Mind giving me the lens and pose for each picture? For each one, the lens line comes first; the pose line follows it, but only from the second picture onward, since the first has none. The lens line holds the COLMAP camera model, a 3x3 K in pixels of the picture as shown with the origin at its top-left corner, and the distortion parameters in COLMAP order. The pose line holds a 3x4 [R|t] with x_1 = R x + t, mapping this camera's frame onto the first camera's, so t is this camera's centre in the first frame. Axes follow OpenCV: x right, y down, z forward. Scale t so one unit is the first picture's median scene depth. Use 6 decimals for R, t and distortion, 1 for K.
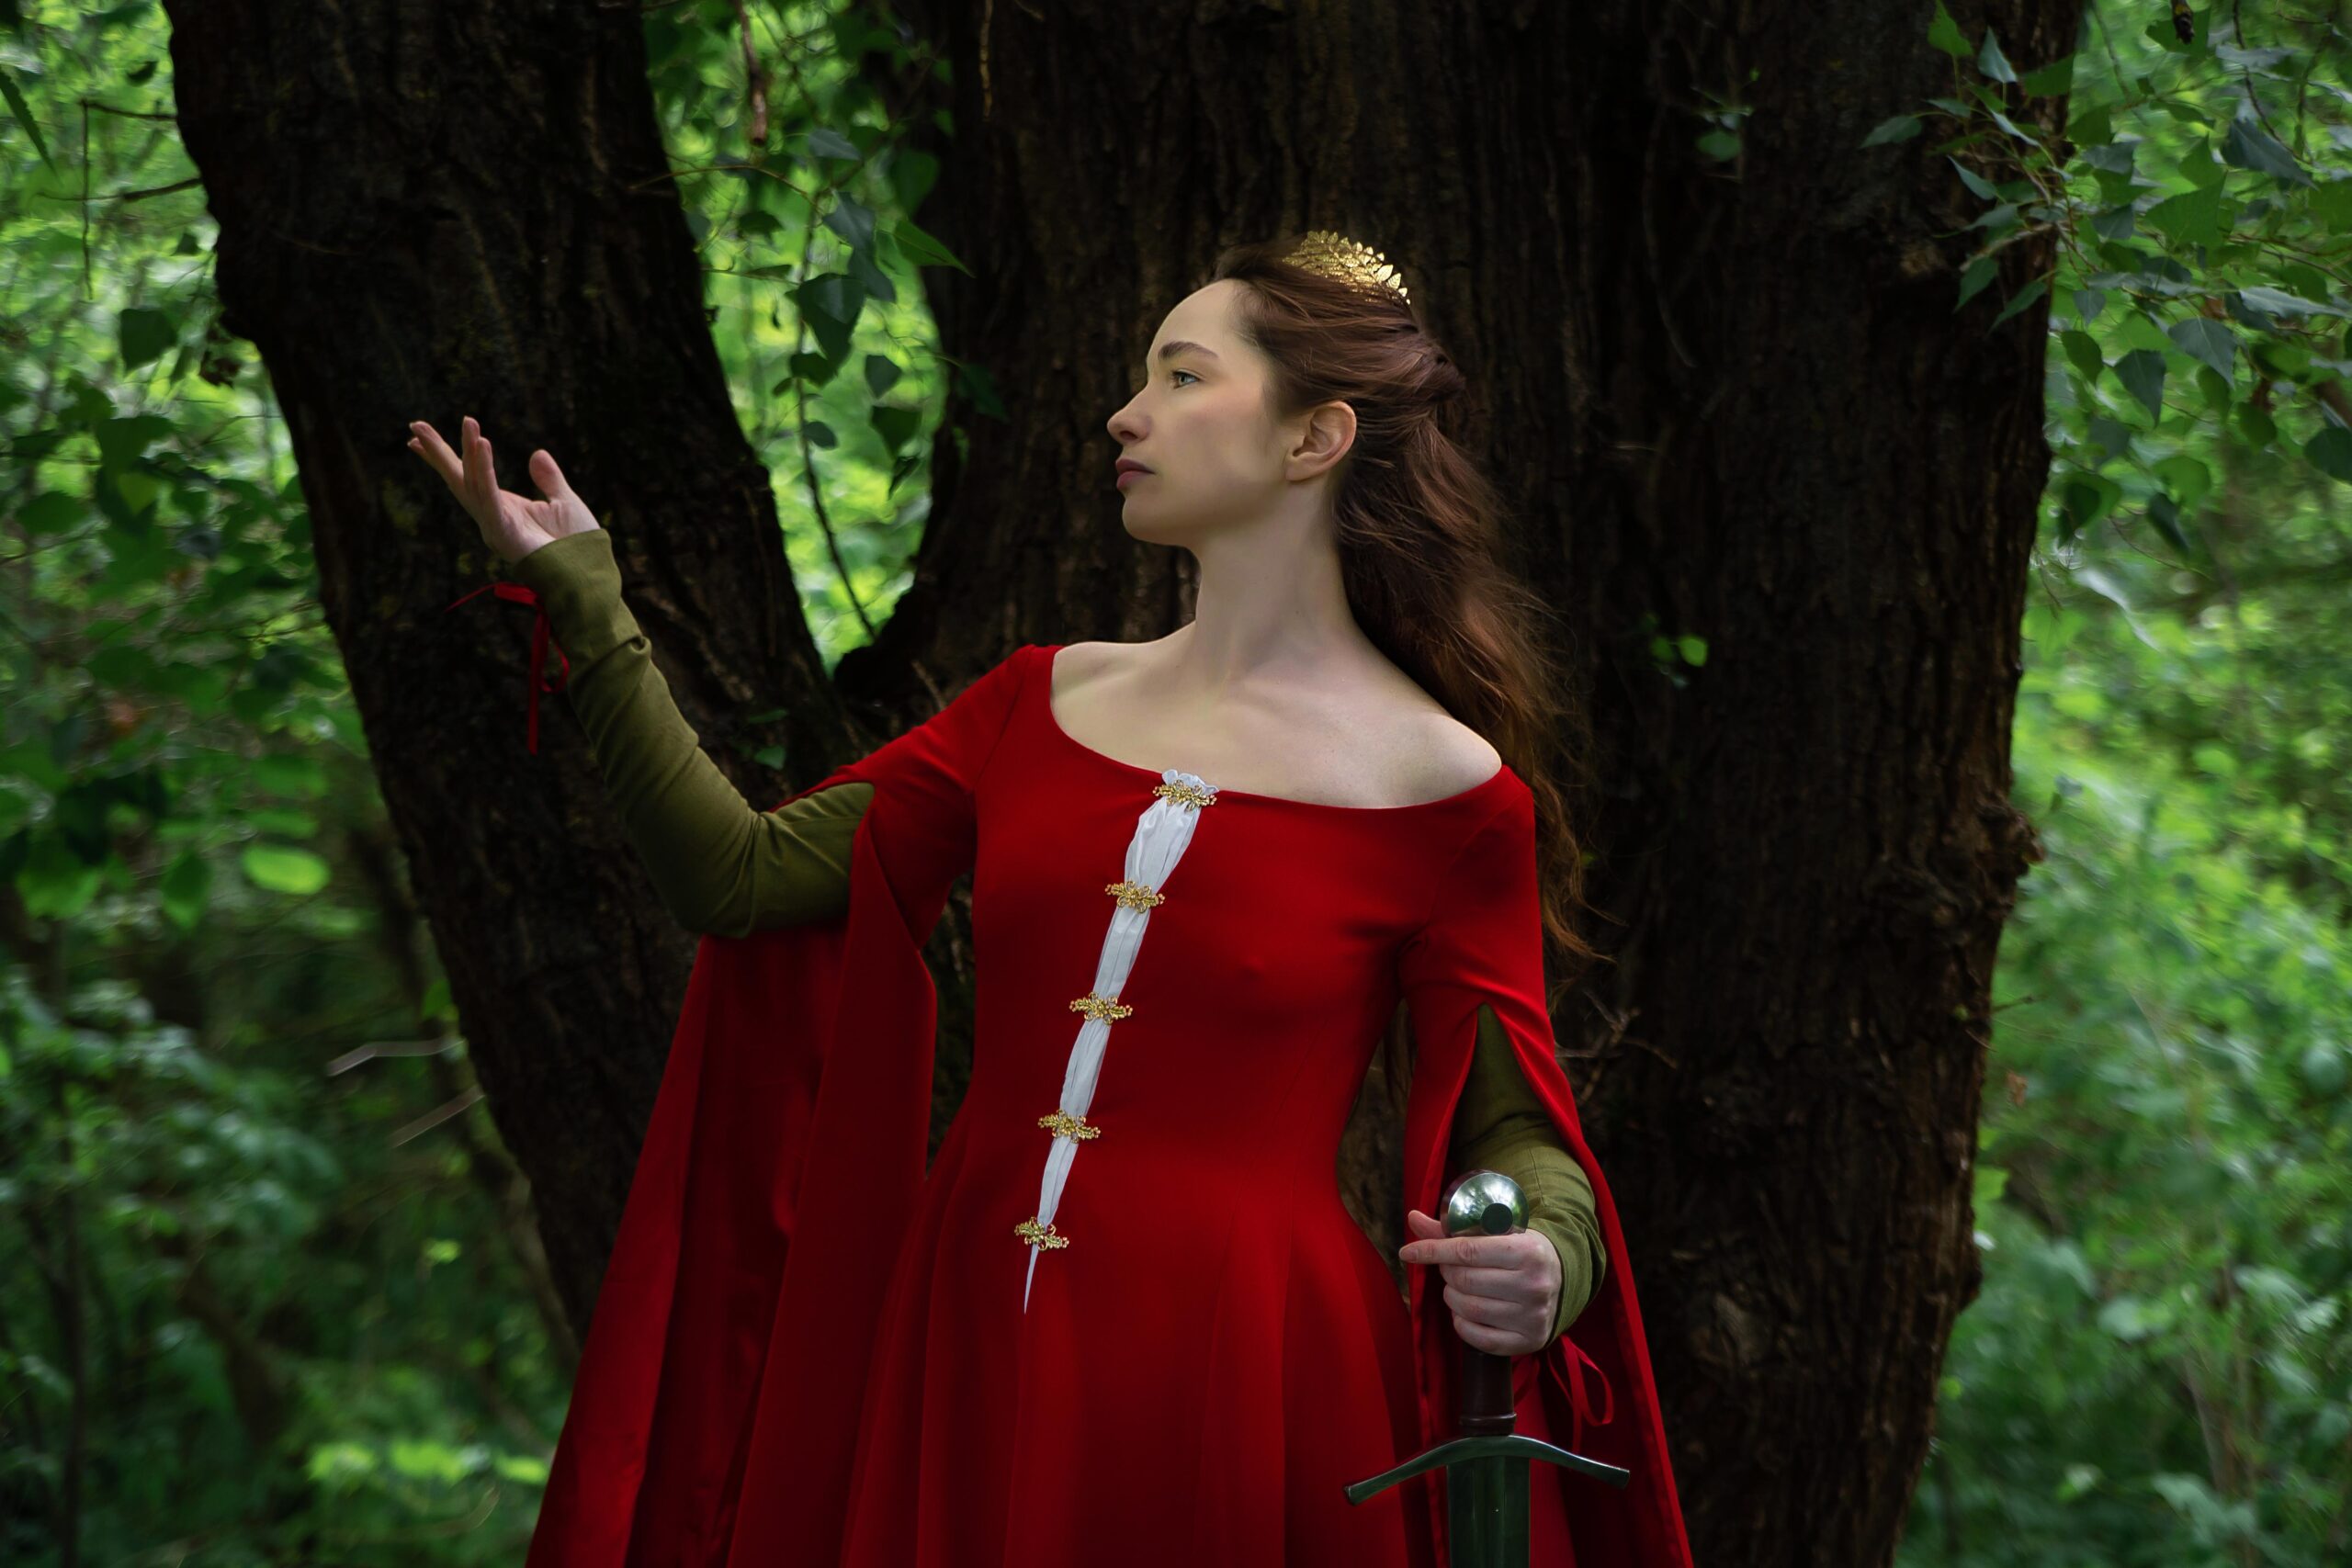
lens RADIAL K [[4201.1, 0, 1175.7], [0, 4201.1, 740.2], [0, 0, 1]] dist [0.159038, 0.062258]
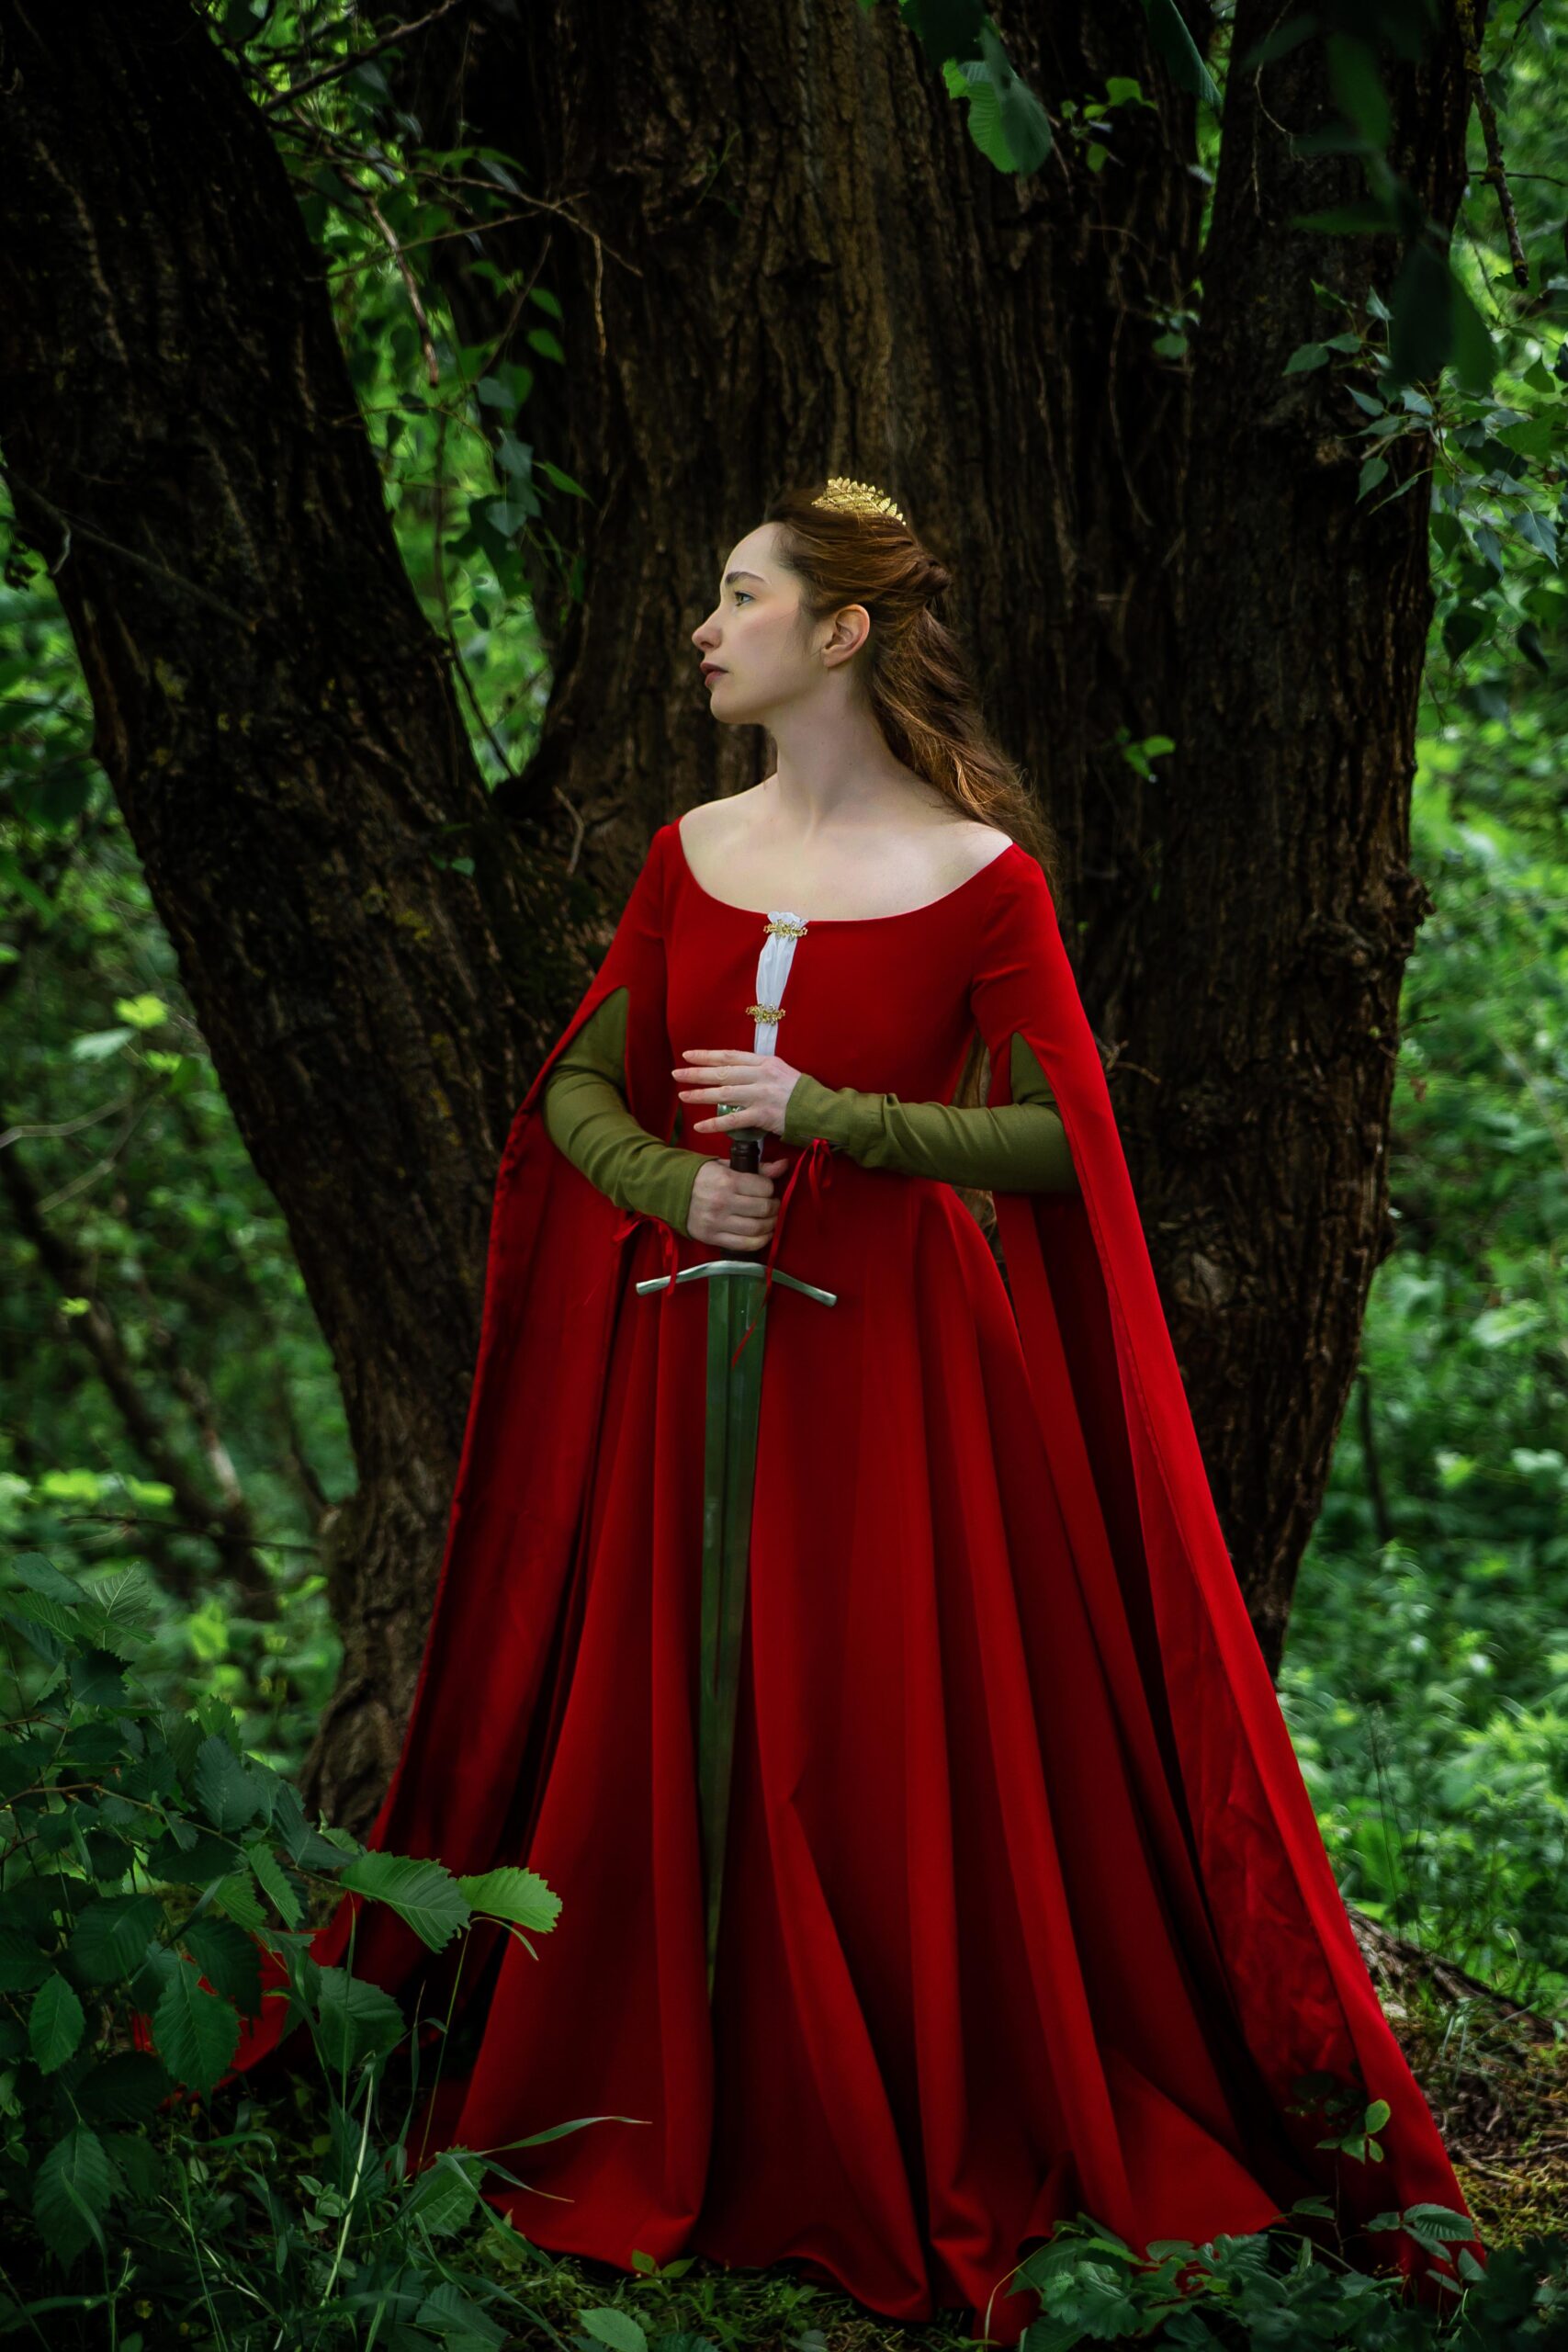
lens RADIAL K [[4999.4, 0, 784.0], [0, 4999.4, 1176.0], [0, 0, 1]] dist [0.243644, -0.393458]
pose [[0.997624, -0.035780, 0.058870, -0.088564], [0.031923, 0.997361, 0.065204, 0.001979], [-0.061047, -0.063170, 0.996134, -0.532664]]
